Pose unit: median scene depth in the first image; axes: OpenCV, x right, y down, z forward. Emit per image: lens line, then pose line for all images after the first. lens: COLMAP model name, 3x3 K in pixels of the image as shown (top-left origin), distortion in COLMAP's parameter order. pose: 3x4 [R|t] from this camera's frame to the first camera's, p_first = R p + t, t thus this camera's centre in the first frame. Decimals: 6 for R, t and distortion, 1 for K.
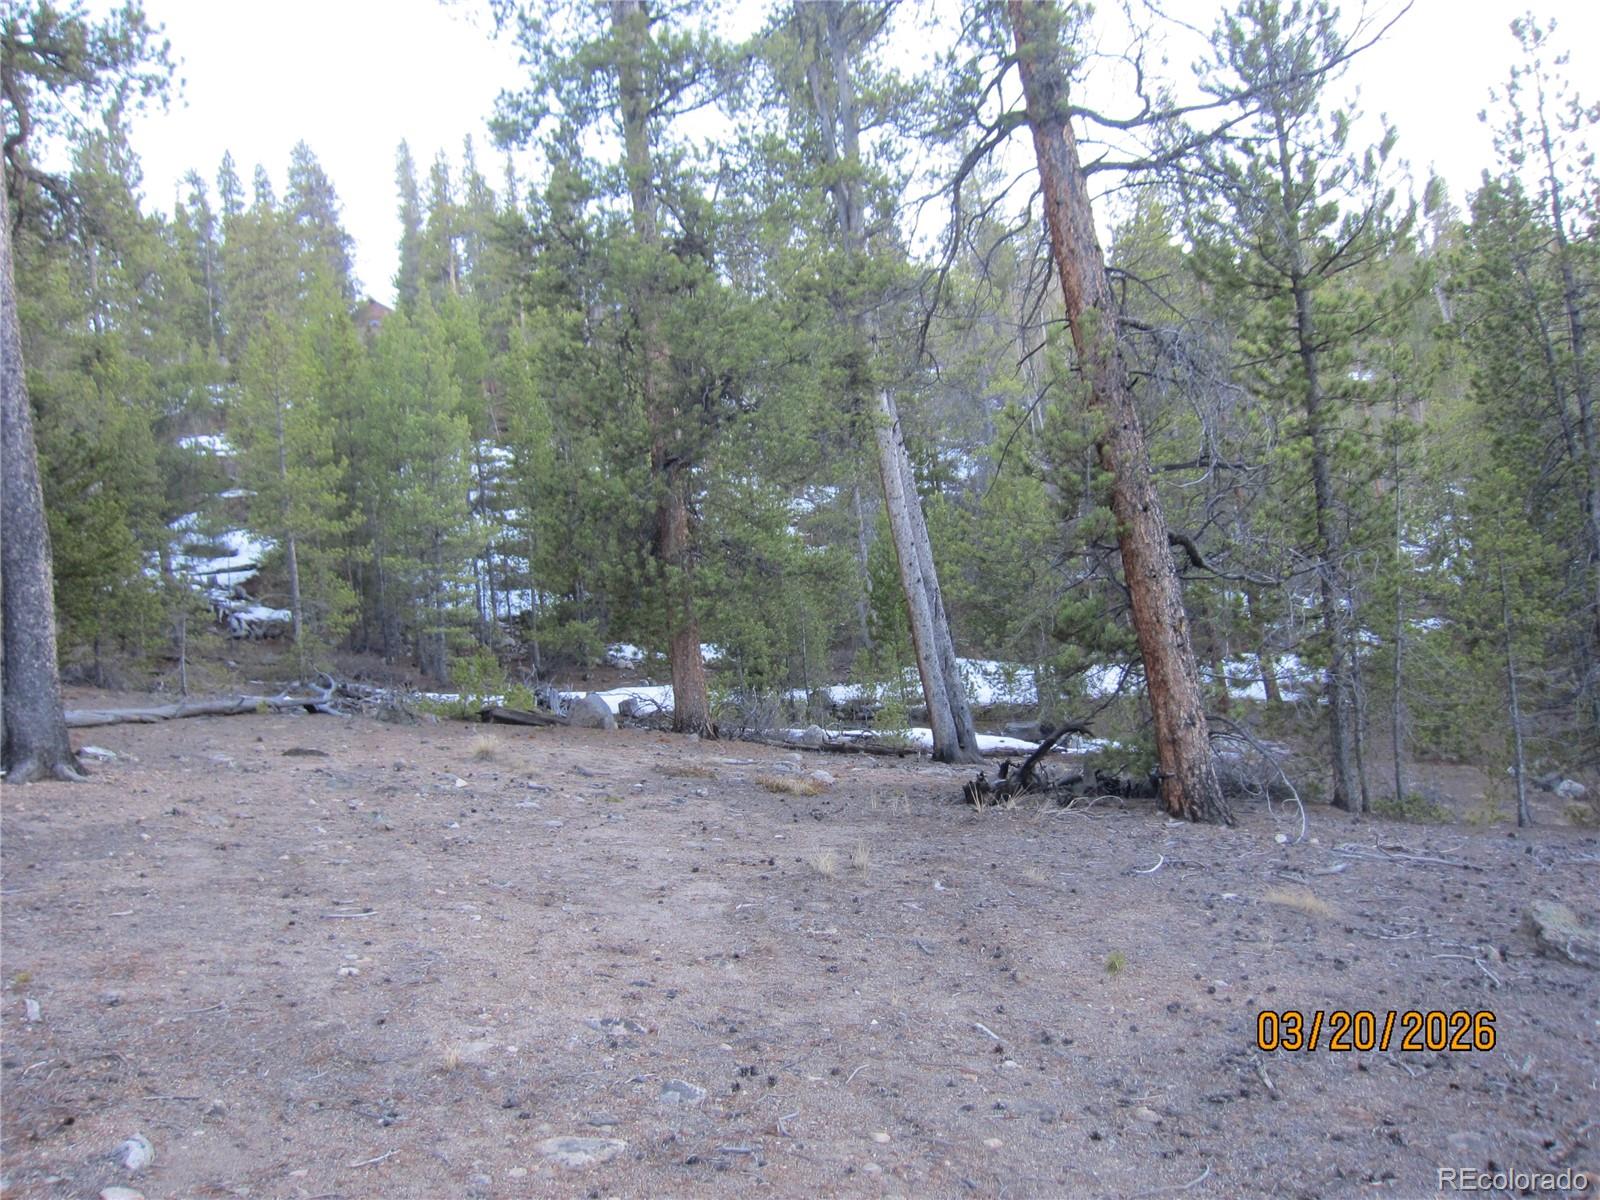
lens RADIAL K [[1330.8, 0, 800.9], [0, 1330.8, 602.6], [0, 0, 1]] dist [-0.060637, 0.029076]
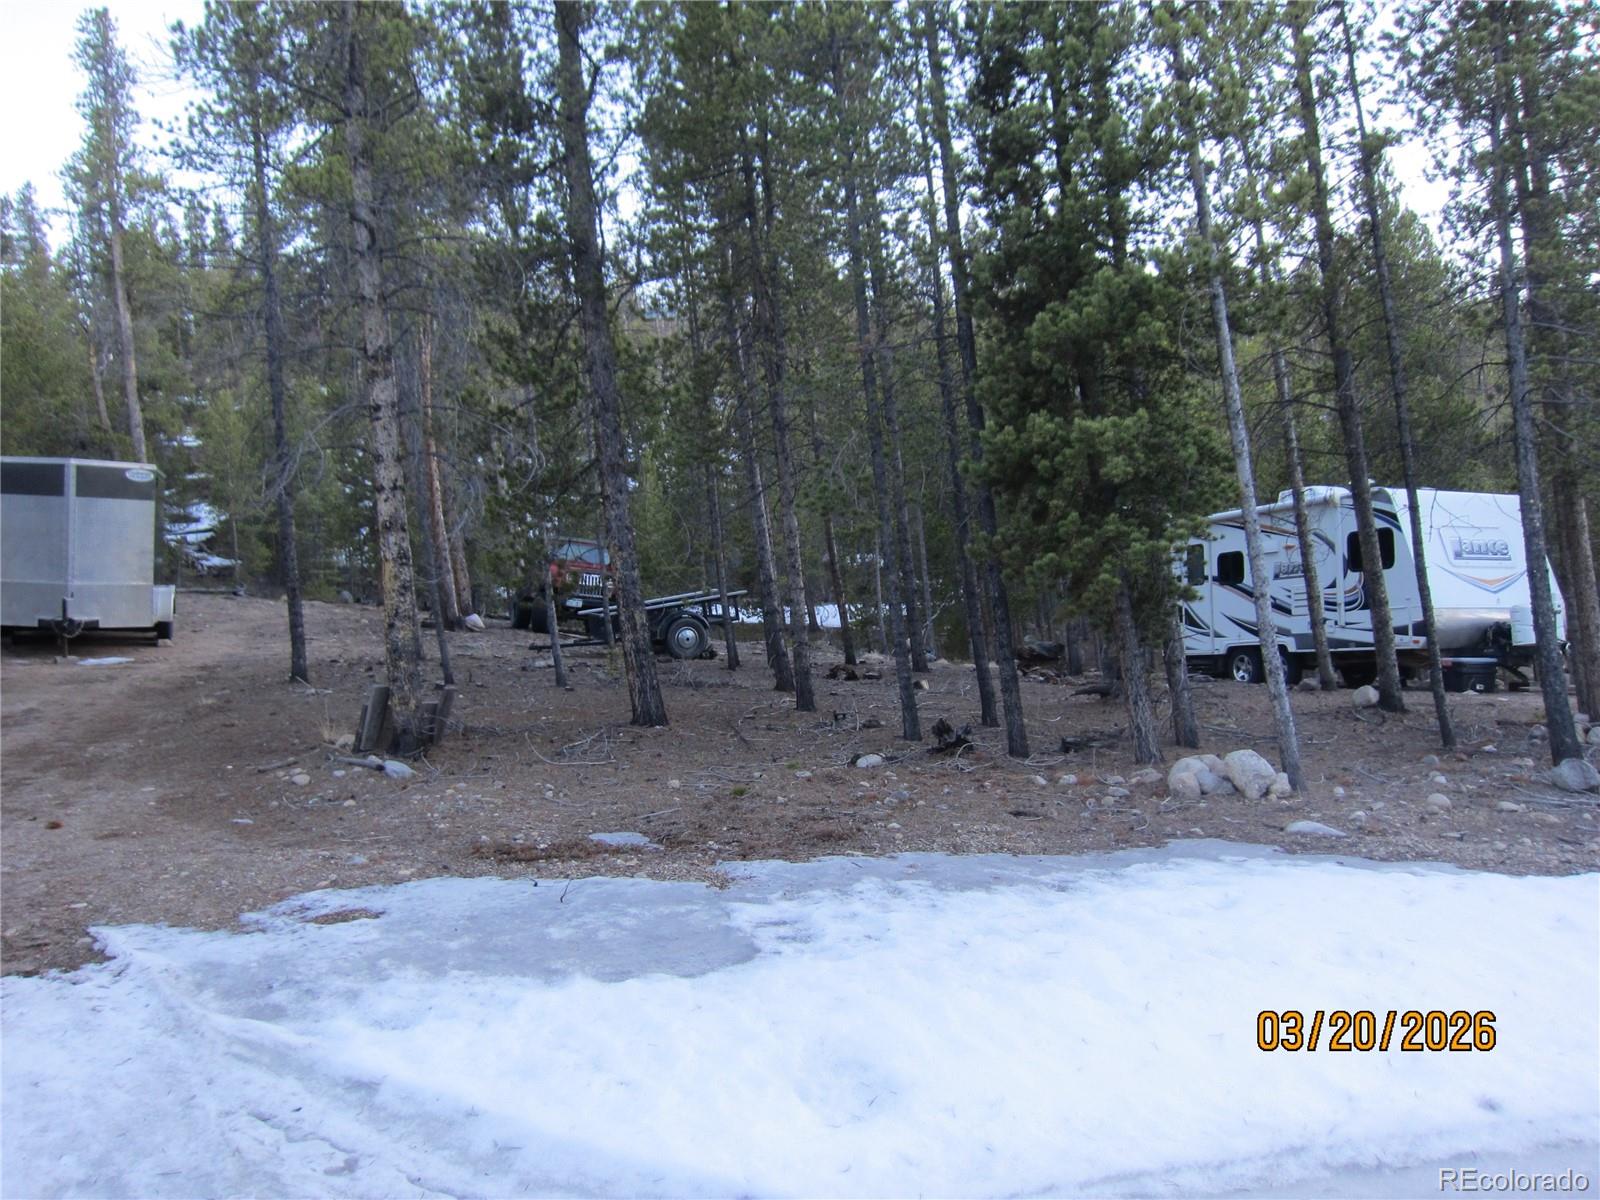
lens RADIAL K [[1330.8, 0, 795.2], [0, 1330.8, 603.4], [0, 0, 1]] dist [-0.060637, 0.029076]
pose [[0.999466, 0.019754, 0.026010, 0.219865], [-0.020473, 0.999407, 0.027679, 0.001040], [-0.025448, -0.028197, 0.999278, -0.536525]]
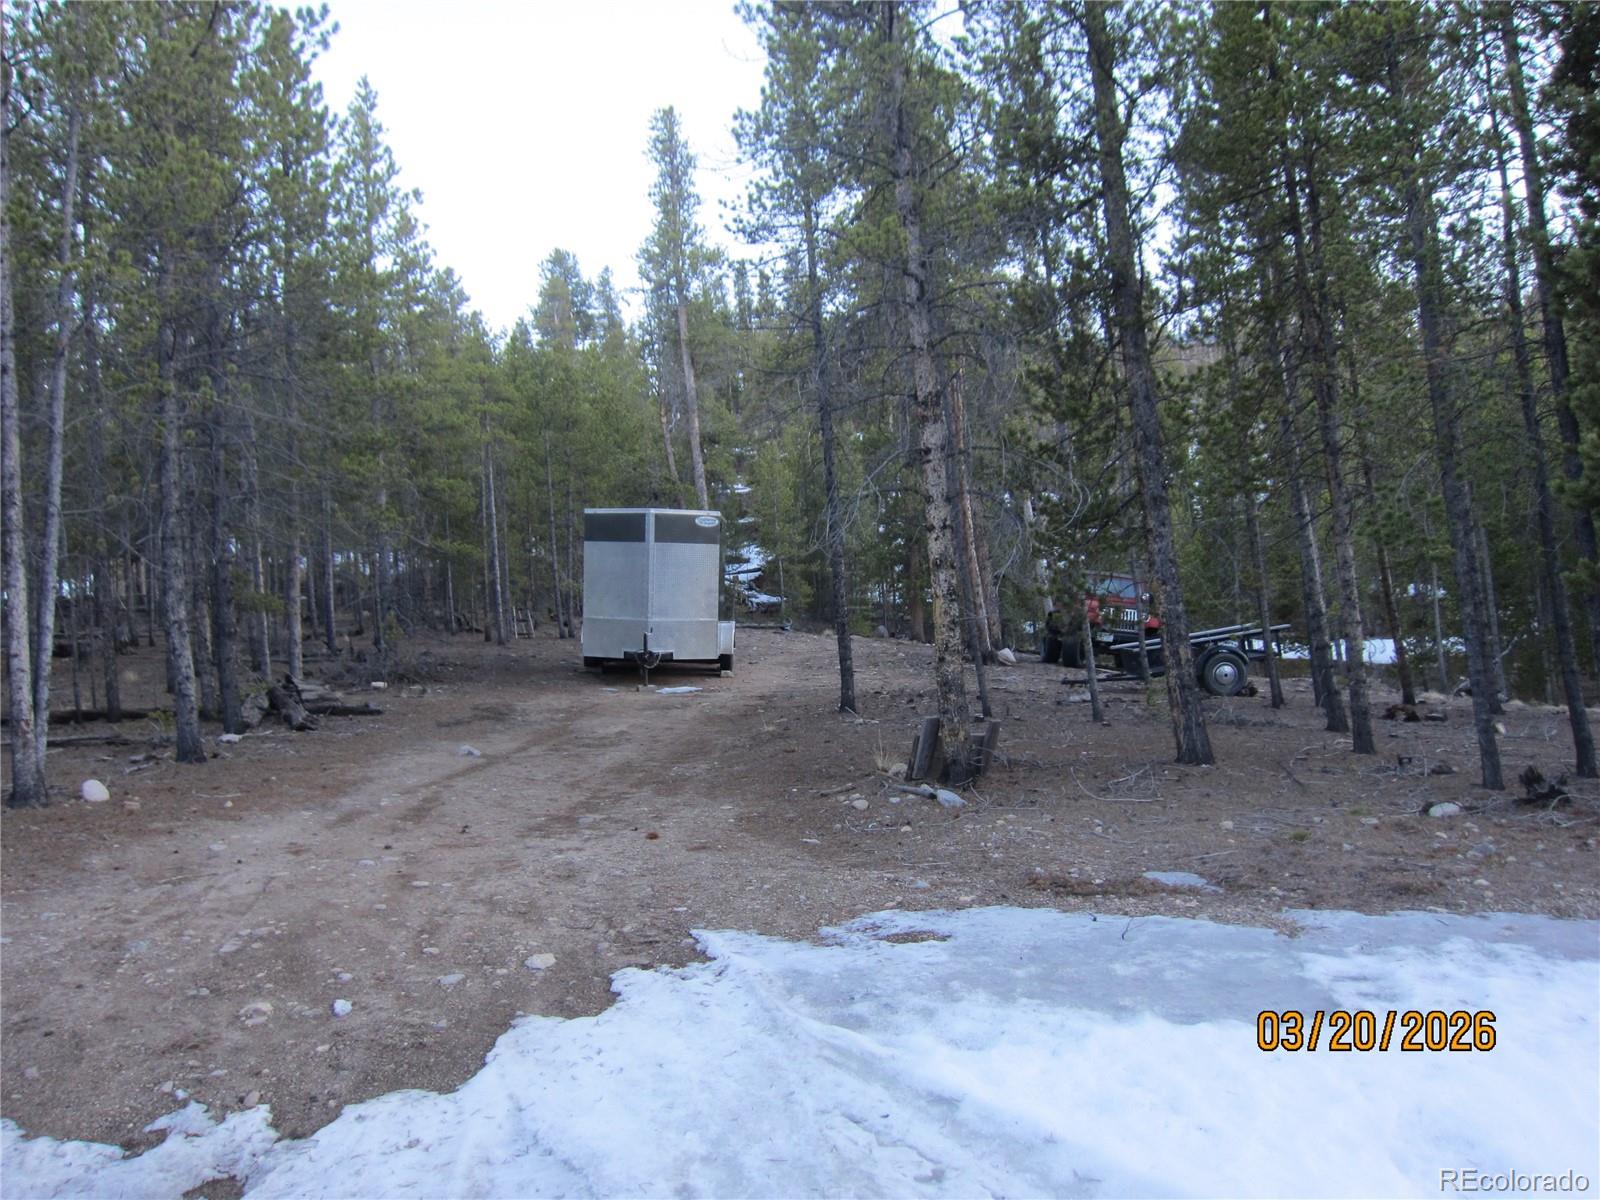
lens RADIAL K [[1330.8, 0, 799.5], [0, 1330.8, 606.3], [0, 0, 1]] dist [-0.060637, 0.029076]
pose [[0.935907, 0.012091, -0.352040, 0.216819], [-0.009196, 0.999909, 0.009894, 0.000960], [0.352128, -0.006022, 0.935933, -0.538306]]
